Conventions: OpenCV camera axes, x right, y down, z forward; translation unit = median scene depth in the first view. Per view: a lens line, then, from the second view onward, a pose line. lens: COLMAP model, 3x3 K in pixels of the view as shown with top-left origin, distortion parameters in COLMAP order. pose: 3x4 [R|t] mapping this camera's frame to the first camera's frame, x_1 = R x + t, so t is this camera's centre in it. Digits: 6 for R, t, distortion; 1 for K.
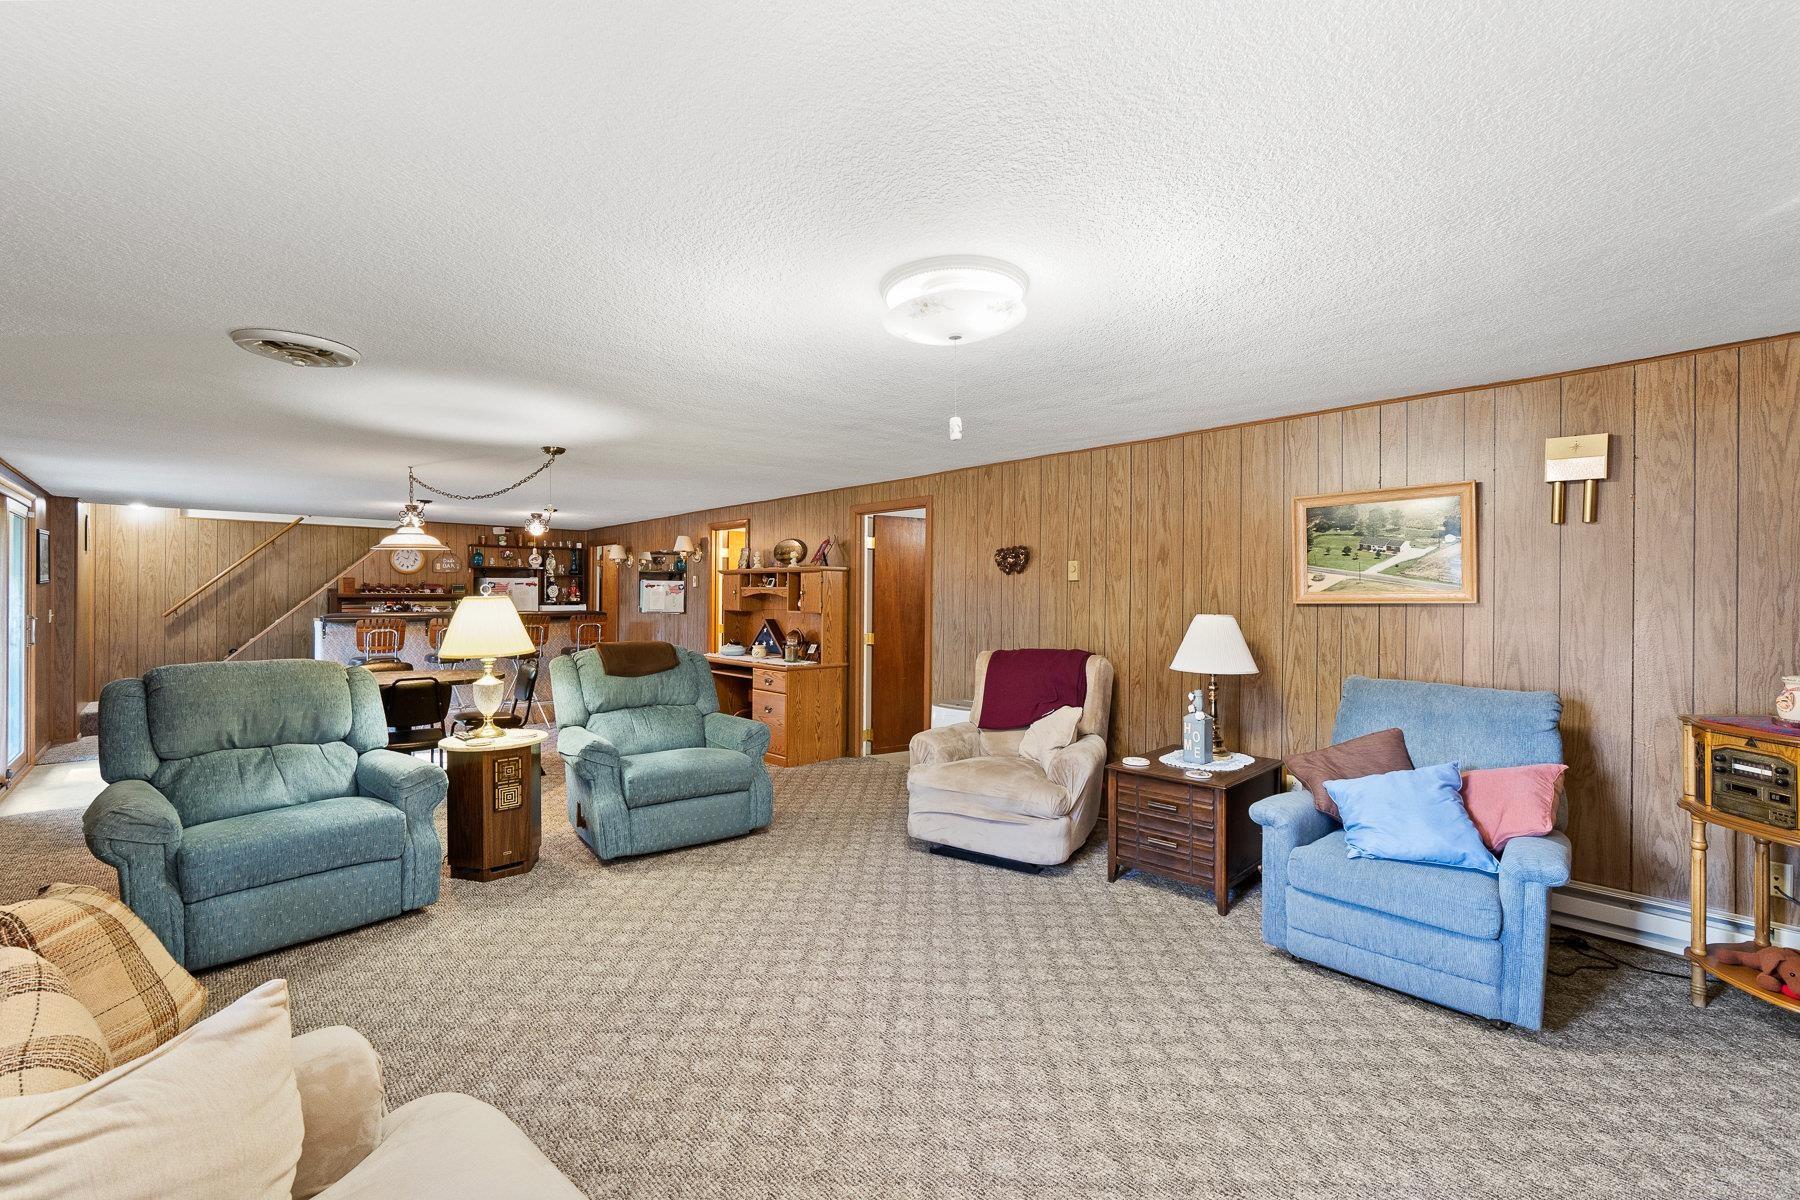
lens RADIAL K [[757.2, 0, 886.9], [0, 757.2, 599.2], [0, 0, 1]] dist [-0.001314, 0.000763]
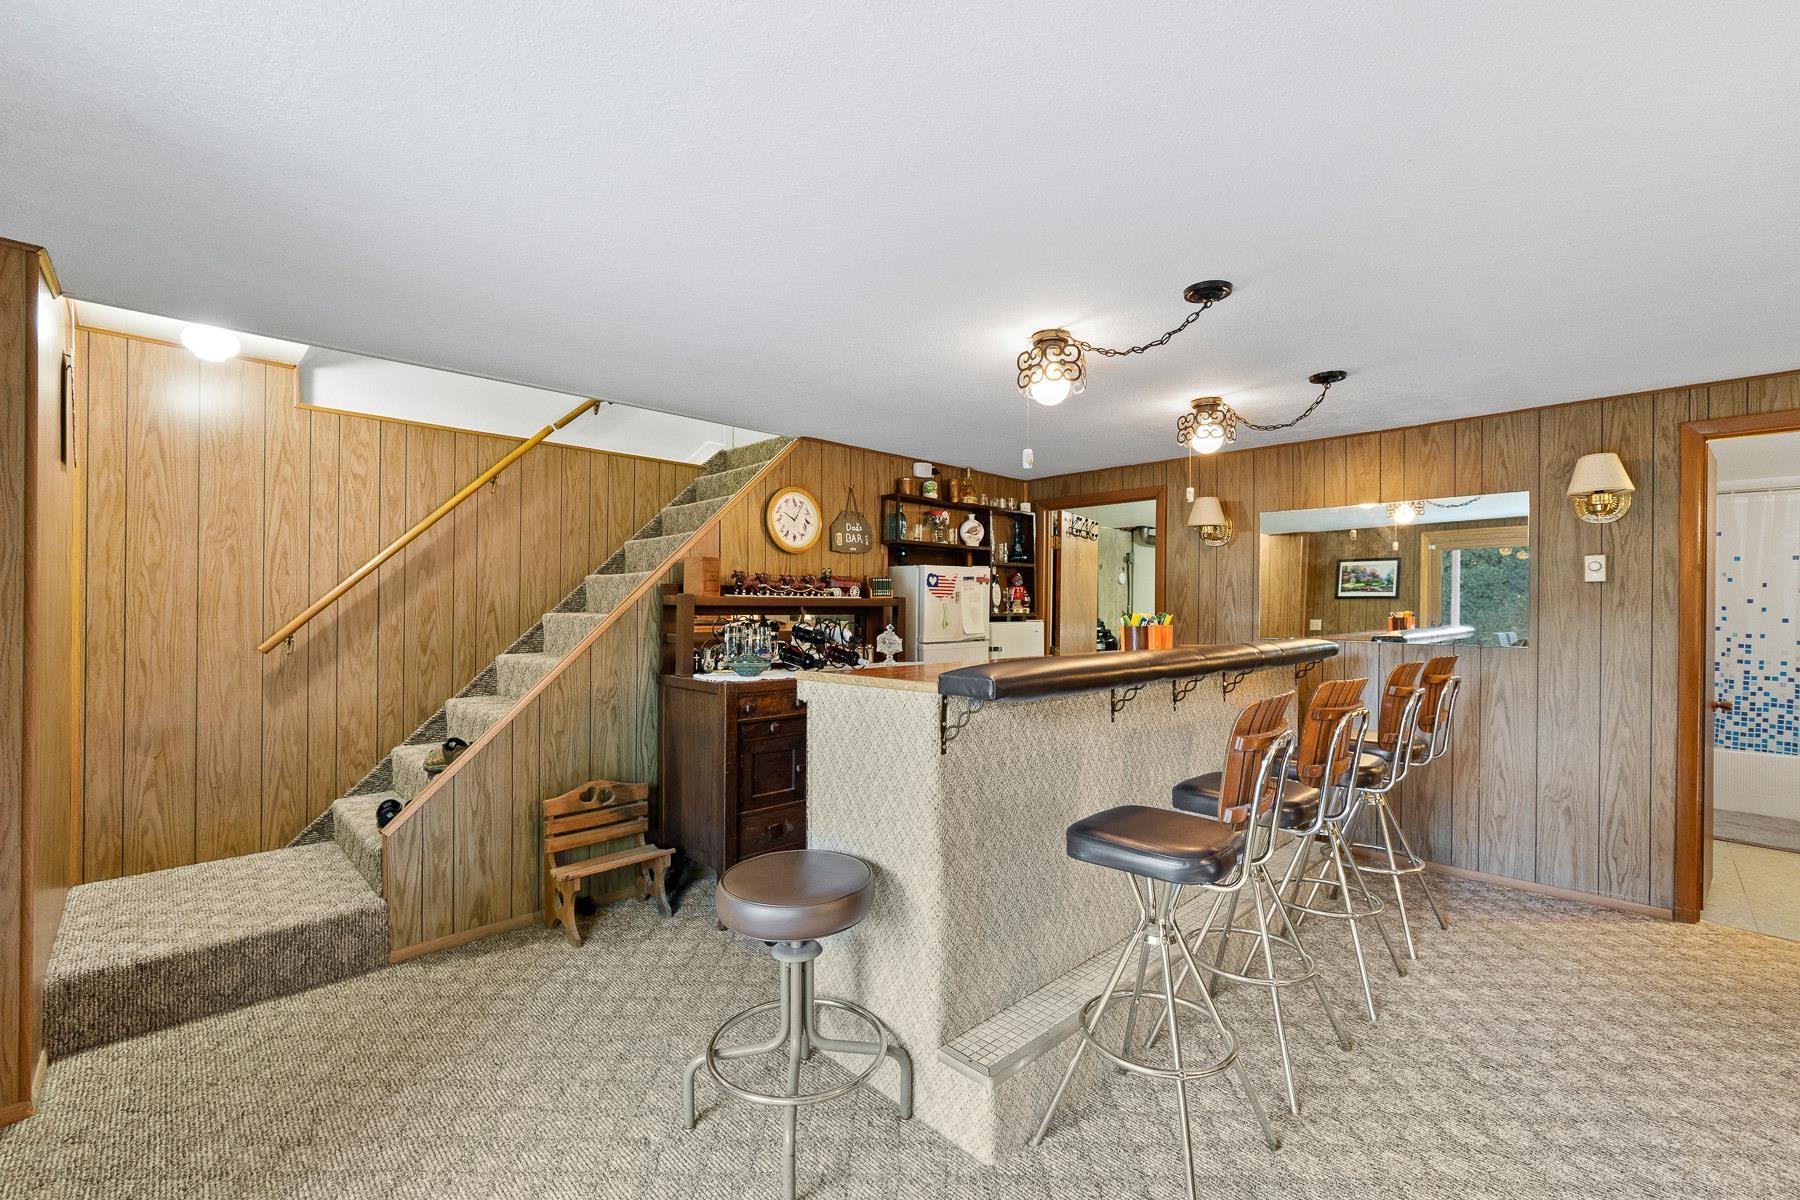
lens RADIAL K [[757.2, 0, 893.9], [0, 757.2, 609.6], [0, 0, 1]] dist [-0.001314, 0.000763]
pose [[0.999417, 0.001828, 0.034099, -0.604254], [-0.001823, 0.999998, -0.000169, 0.000182], [-0.034099, 0.000106, 0.999418, 0.560983]]
